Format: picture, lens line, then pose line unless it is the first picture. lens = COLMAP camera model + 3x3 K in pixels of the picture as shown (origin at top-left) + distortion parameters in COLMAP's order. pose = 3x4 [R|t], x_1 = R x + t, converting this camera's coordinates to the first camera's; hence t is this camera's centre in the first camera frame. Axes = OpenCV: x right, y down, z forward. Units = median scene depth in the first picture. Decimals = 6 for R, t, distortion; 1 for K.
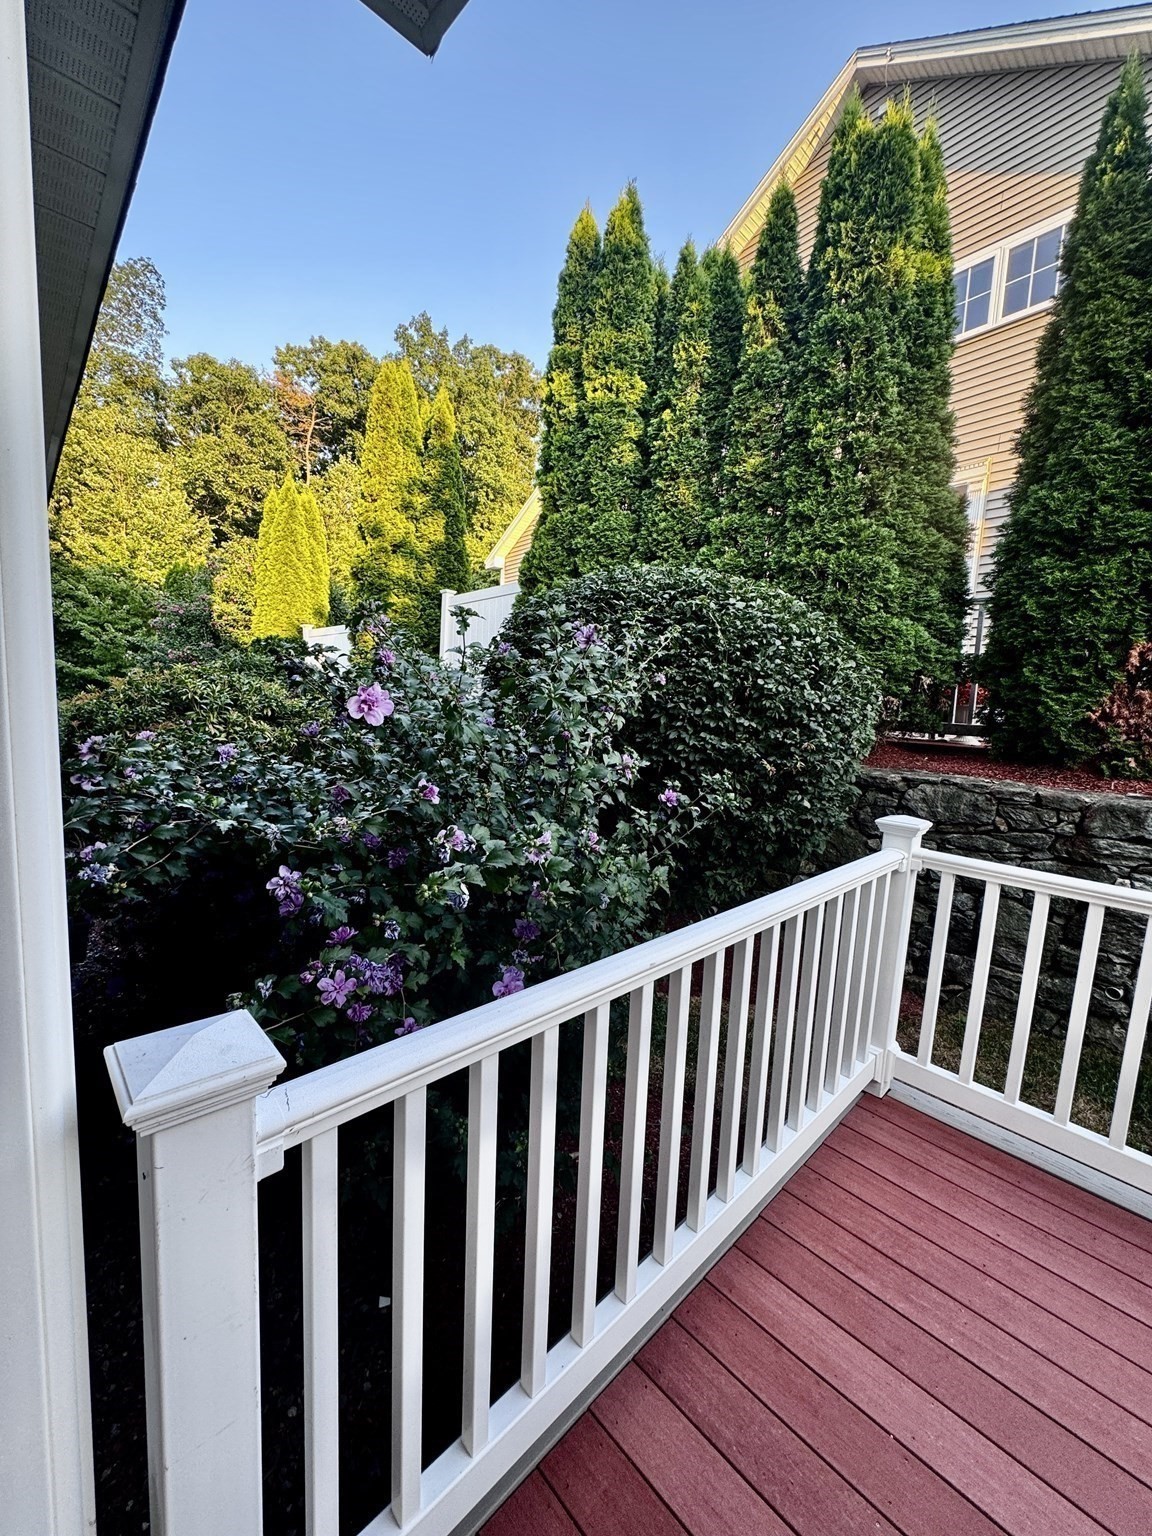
lens RADIAL K [[617.6, 0, 568.3], [0, 617.6, 775.7], [0, 0, 1]] dist [-0.000247, 0.001125]
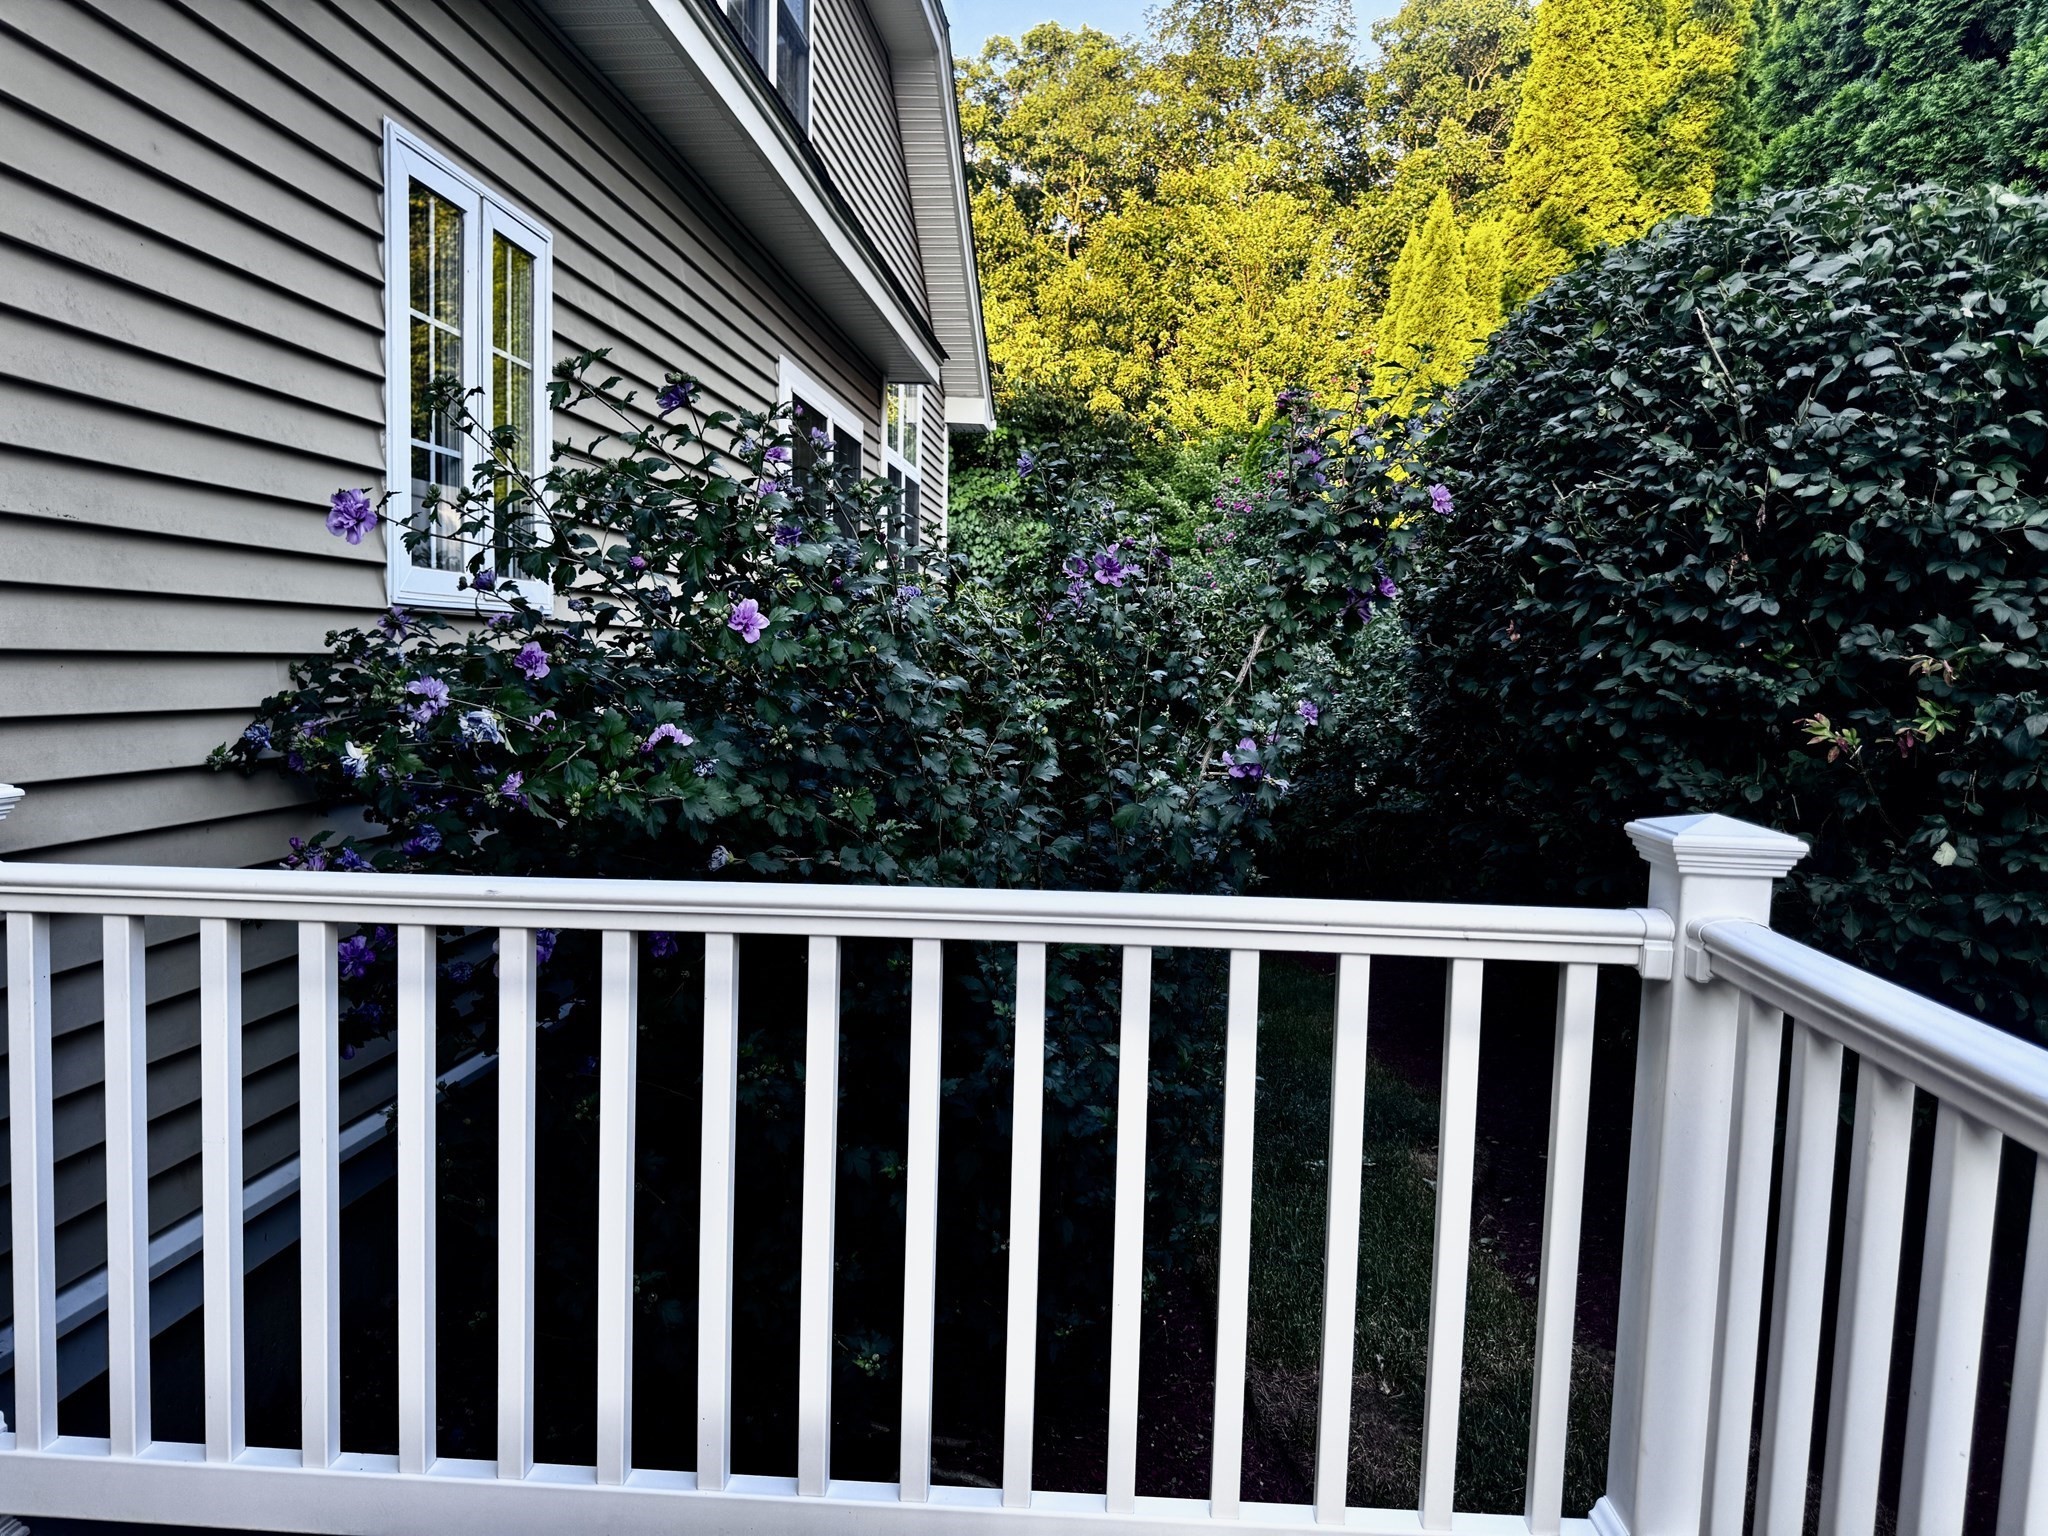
lens RADIAL K [[1459.9, 0, 1022.5], [0, 1459.9, 773.6], [0, 0, 1]] dist [0.010688, -0.014856]
pose [[0.700918, 0.023241, -0.712863, 0.310874], [-0.070672, 0.996814, -0.036989, 0.035755], [0.709731, 0.076306, 0.700328, 0.079179]]
